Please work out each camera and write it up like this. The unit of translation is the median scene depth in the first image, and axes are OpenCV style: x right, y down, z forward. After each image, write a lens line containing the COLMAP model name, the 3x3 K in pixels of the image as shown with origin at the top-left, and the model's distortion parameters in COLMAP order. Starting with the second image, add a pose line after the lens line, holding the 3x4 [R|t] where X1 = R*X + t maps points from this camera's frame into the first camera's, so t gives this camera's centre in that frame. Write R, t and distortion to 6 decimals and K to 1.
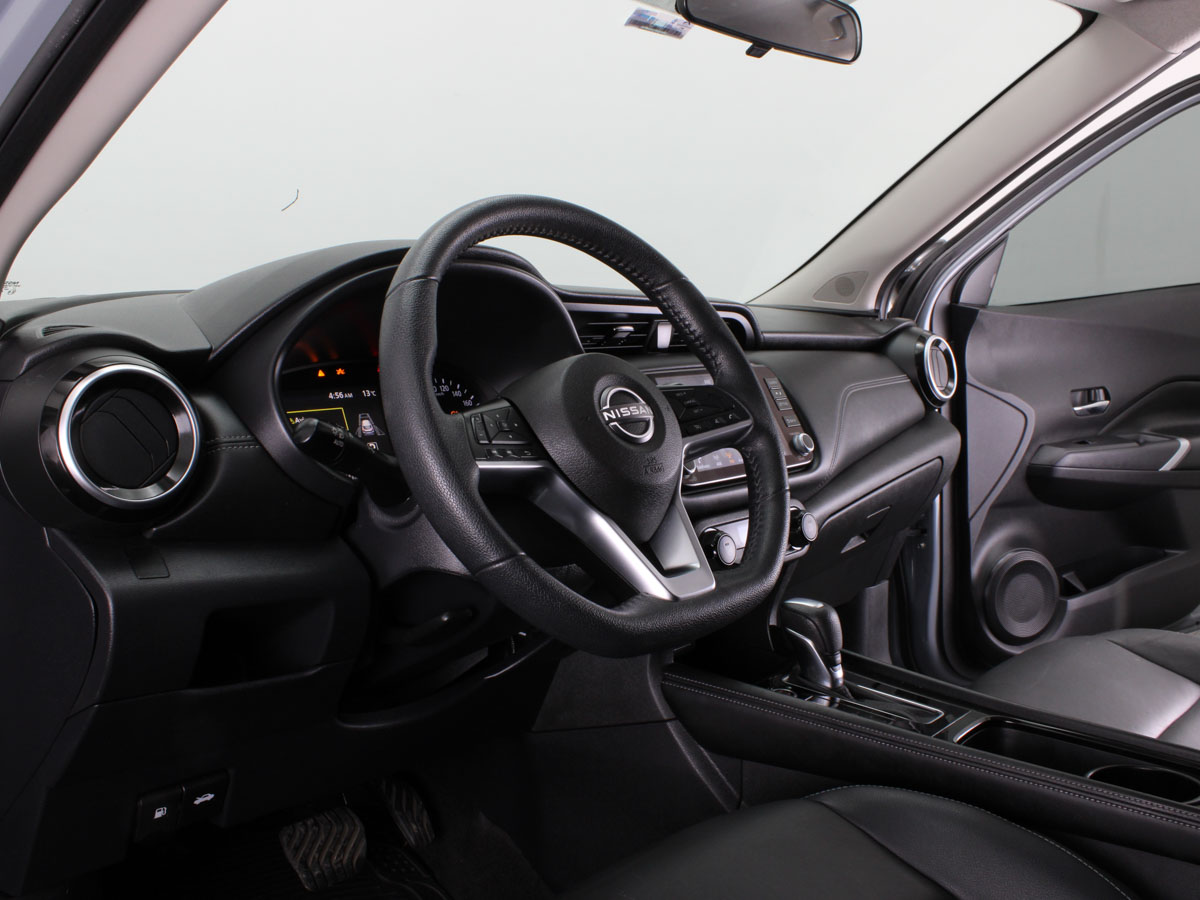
lens RADIAL K [[1112.5, 0, 600.0], [0, 1112.5, 450.0], [0, 0, 1]] dist [-0.166252, 0.102108]
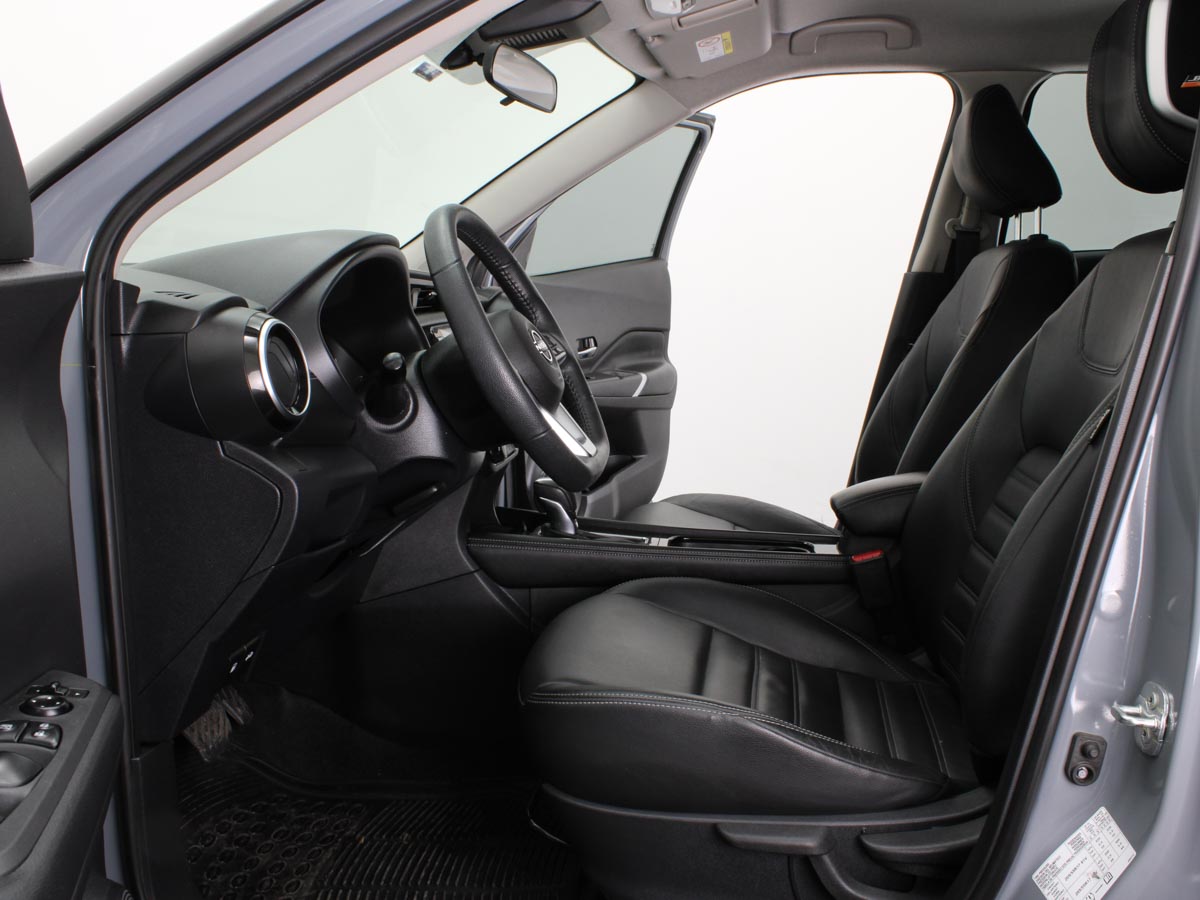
lens RADIAL K [[1112.5, 0, 600.0], [0, 1112.5, 450.0], [0, 0, 1]] dist [-0.166252, 0.102108]
pose [[0.817843, -0.078680, 0.570037, -0.711530], [0.063804, 0.996899, 0.046058, 0.040779], [-0.571893, -0.001297, 0.820327, -0.304067]]
